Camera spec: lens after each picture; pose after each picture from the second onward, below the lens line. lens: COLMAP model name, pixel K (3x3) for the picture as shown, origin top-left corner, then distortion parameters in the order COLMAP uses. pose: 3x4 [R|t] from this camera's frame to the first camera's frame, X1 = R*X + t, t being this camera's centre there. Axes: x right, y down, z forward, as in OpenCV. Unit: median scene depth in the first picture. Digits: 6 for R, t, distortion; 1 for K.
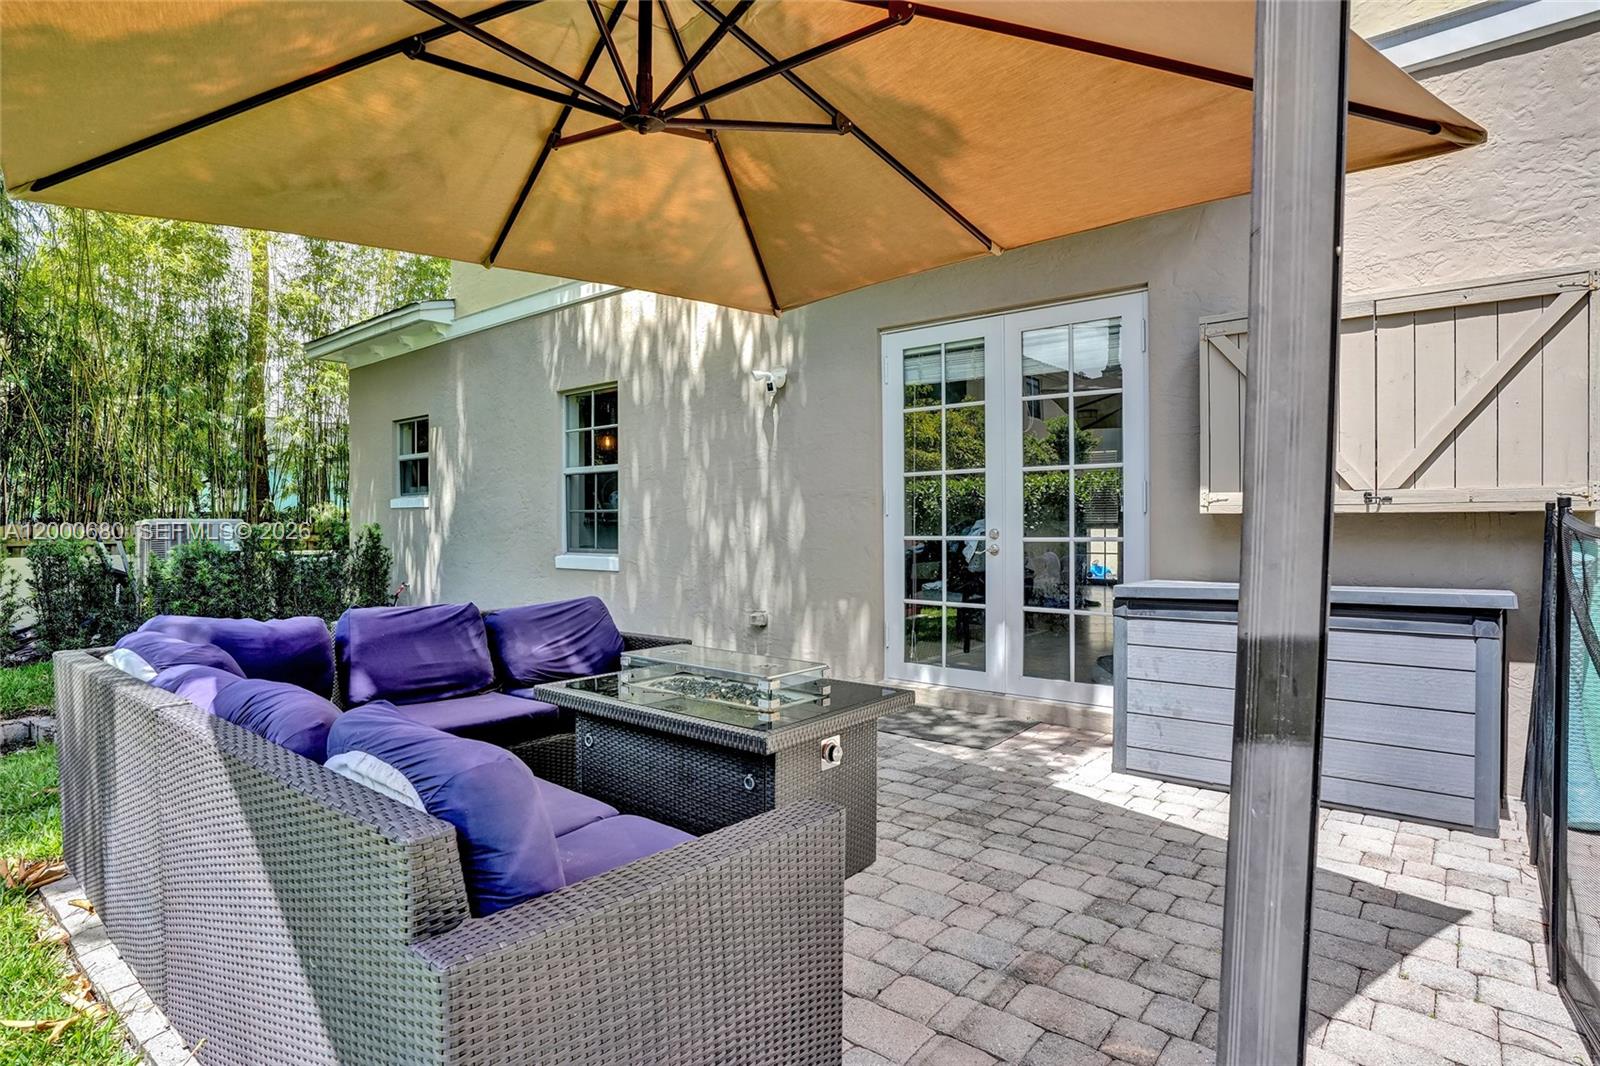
lens RADIAL K [[869.7, 0, 795.4], [0, 869.7, 526.1], [0, 0, 1]] dist [-0.007528, -0.001217]
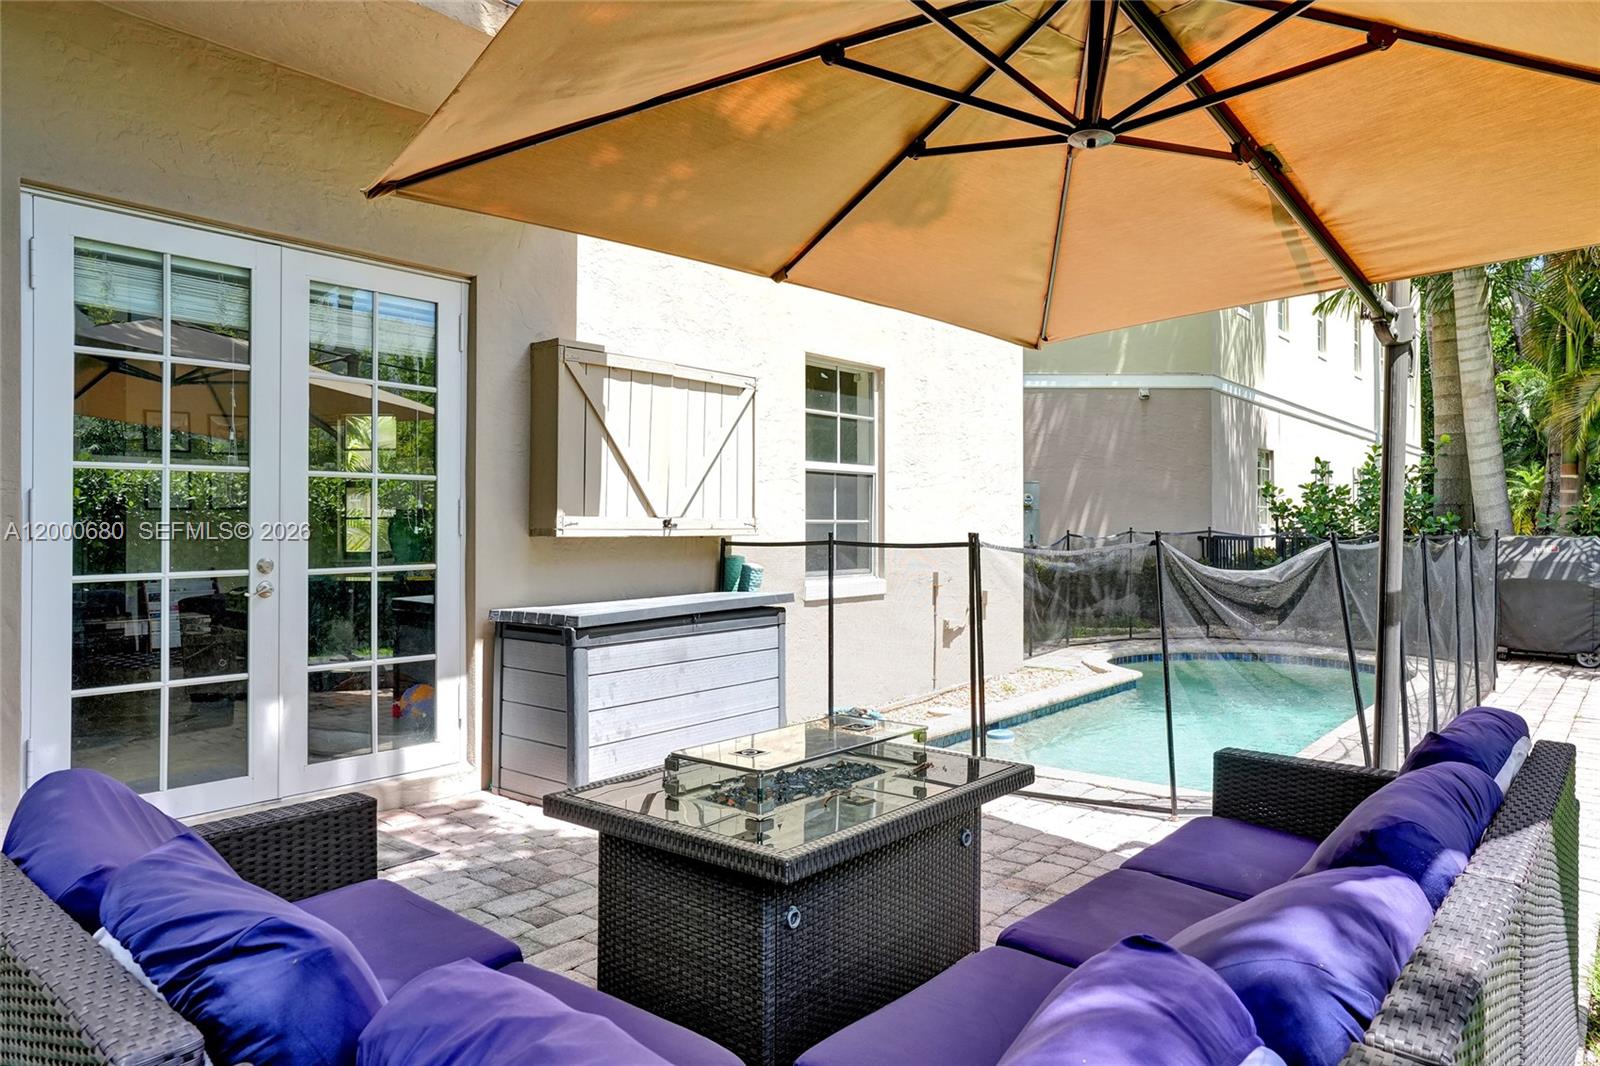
lens RADIAL K [[1018.0, 0, 798.1], [0, 1018.0, 534.9], [0, 0, 1]] dist [-0.008530, -0.001596]
pose [[-0.004398, -0.011370, 0.999926, -0.573449], [-0.000765, 0.999935, 0.011367, -0.024591], [-0.999990, -0.000715, -0.004406, 0.599995]]
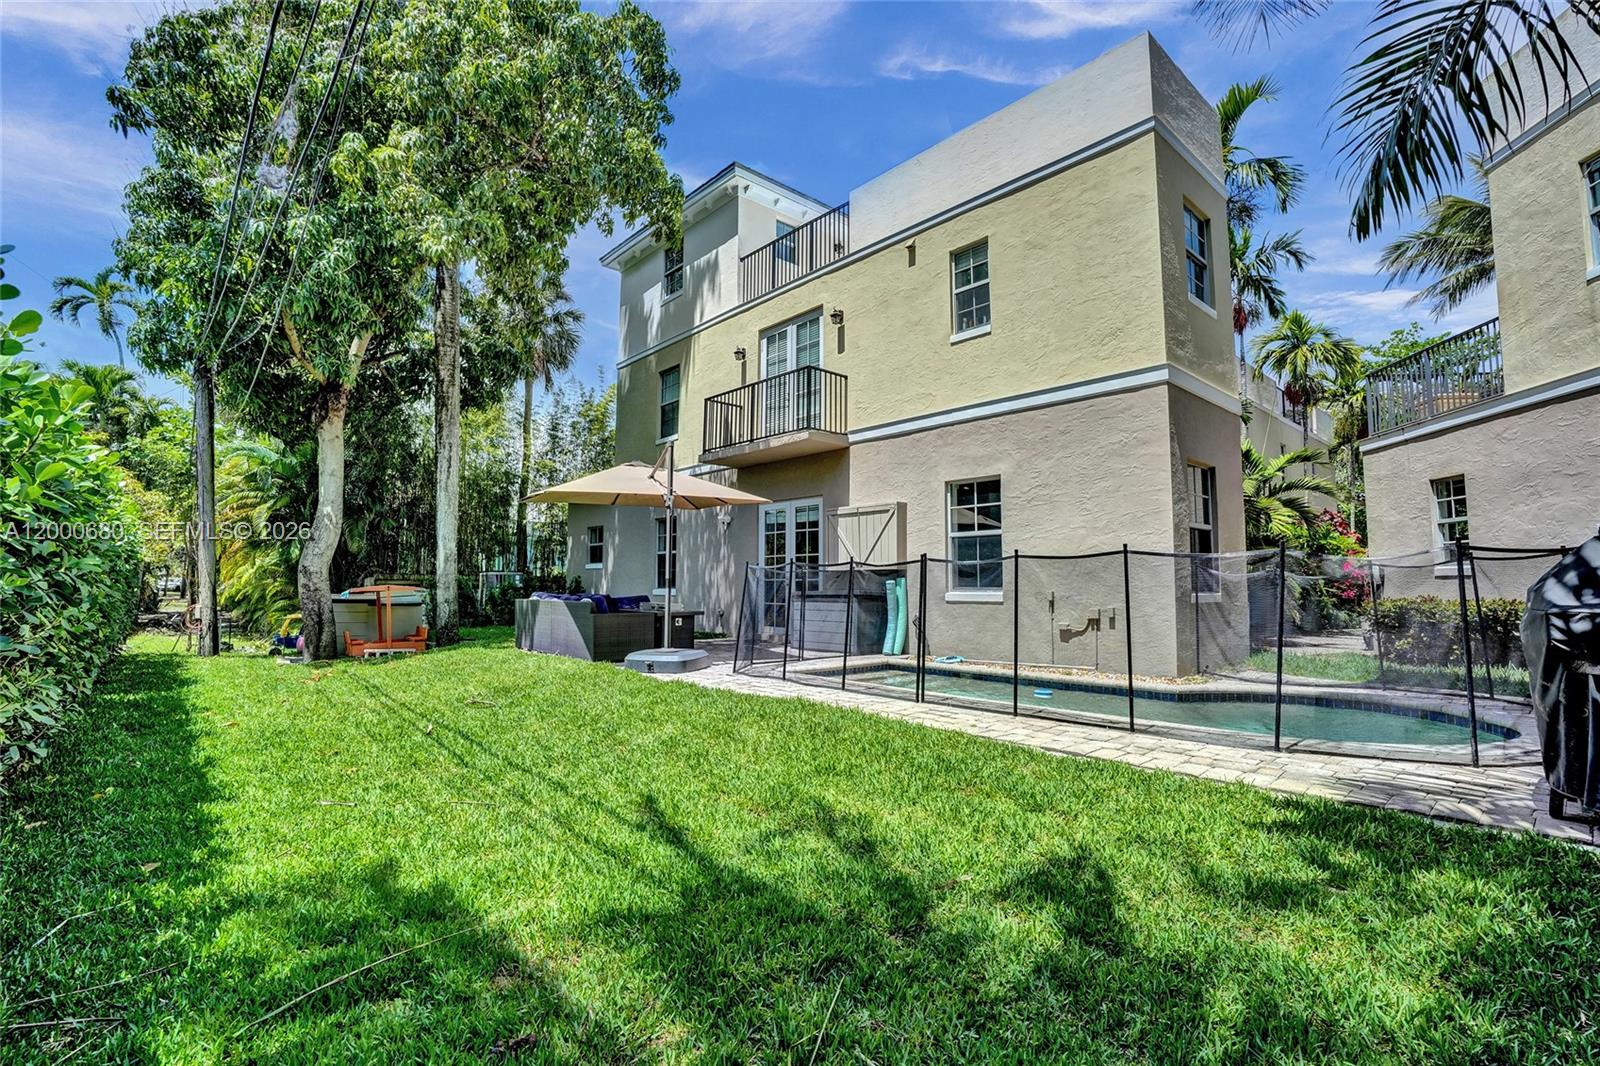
lens RADIAL K [[728.9, 0, 807.9], [0, 728.9, 534.2], [0, 0, 1]] dist [-0.024696, 0.004384]
pose [[0.990982, 0.001347, -0.133992, 0.624846], [-0.011980, 0.996836, -0.078579, 0.055769], [0.133462, 0.079475, 0.987862, -1.387470]]
